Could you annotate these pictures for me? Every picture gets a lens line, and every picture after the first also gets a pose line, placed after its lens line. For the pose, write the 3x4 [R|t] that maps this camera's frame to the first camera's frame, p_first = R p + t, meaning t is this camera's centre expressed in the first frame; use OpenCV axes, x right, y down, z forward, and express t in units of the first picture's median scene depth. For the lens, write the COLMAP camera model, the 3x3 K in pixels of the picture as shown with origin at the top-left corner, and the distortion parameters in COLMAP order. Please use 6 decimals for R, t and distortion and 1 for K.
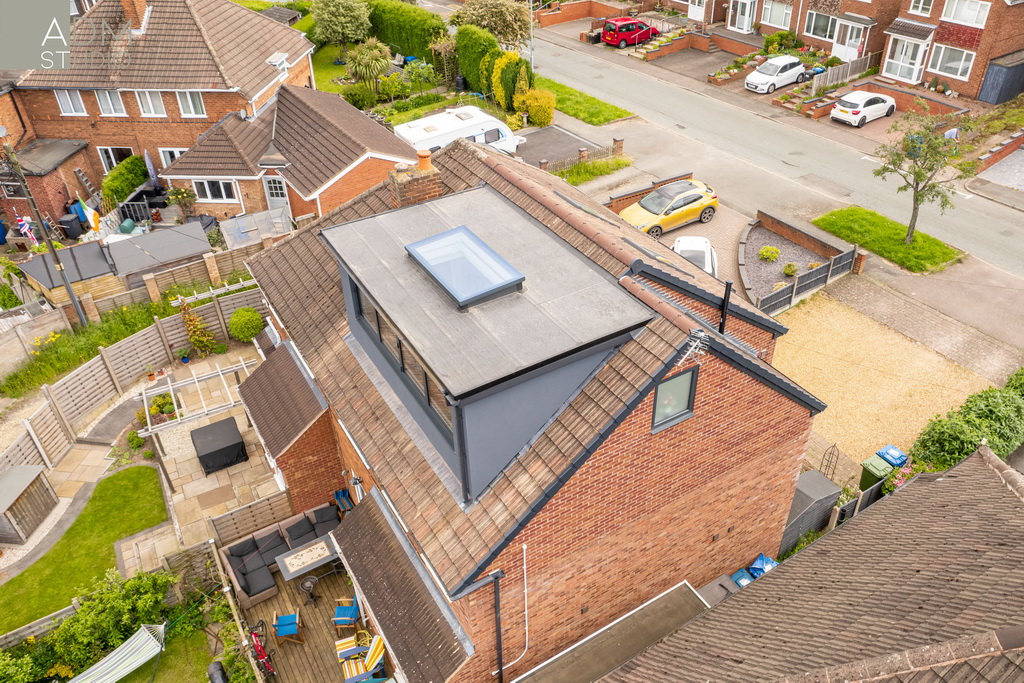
lens RADIAL K [[779.2, 0, 547.3], [0, 779.2, 329.4], [0, 0, 1]] dist [-0.076534, 0.068316]
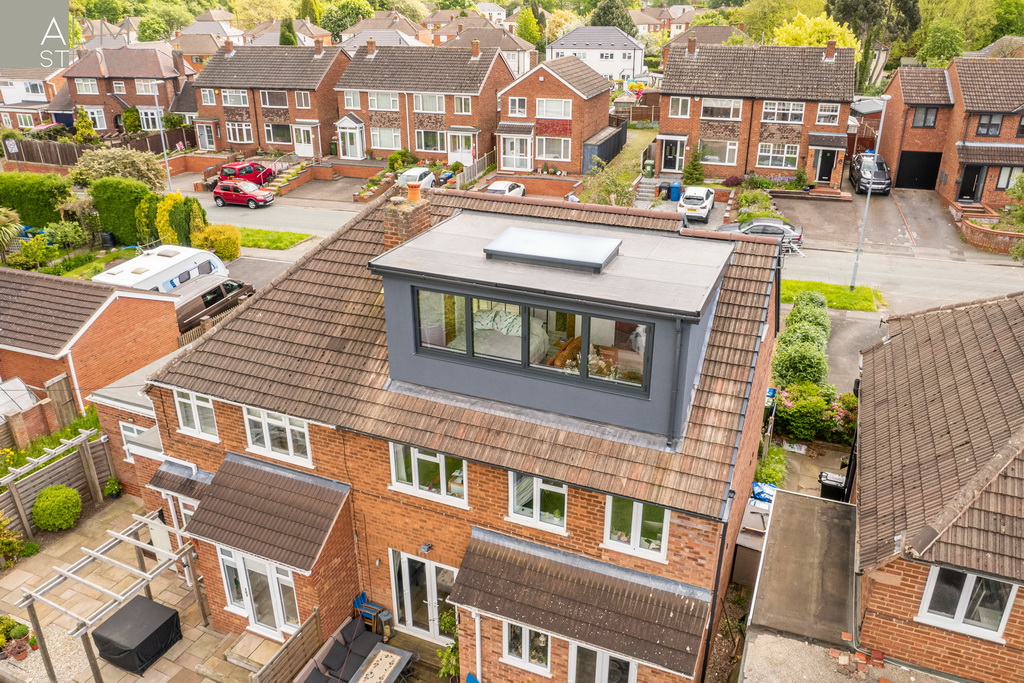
lens RADIAL K [[778.5, 0, 505.5], [0, 778.5, 333.1], [0, 0, 1]] dist [-0.045636, 0.005311]
pose [[0.828404, -0.225509, 0.512730, -0.232530], [0.324531, 0.939315, -0.111205, 0.038001], [-0.456537, 0.258520, 0.851317, 0.056224]]
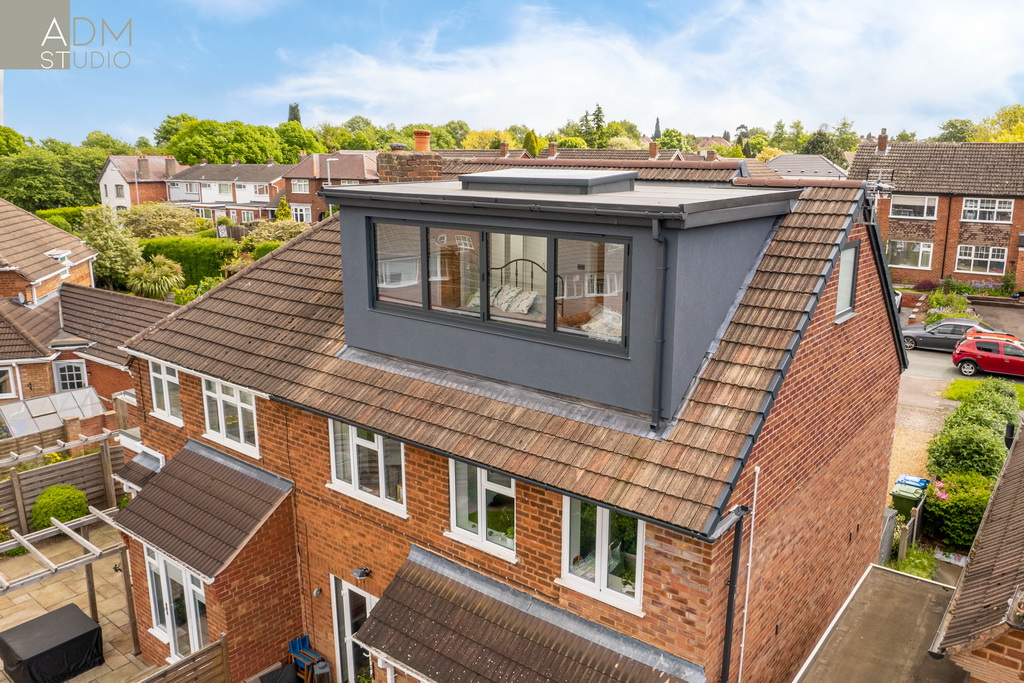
lens RADIAL K [[779.2, 0, 547.3], [0, 779.2, 329.4], [0, 0, 1]] dist [-0.076534, 0.068316]
pose [[0.934760, -0.067392, 0.348831, -0.128147], [0.195254, 0.917722, -0.345923, 0.107756], [-0.296817, 0.391465, 0.871008, 0.118396]]
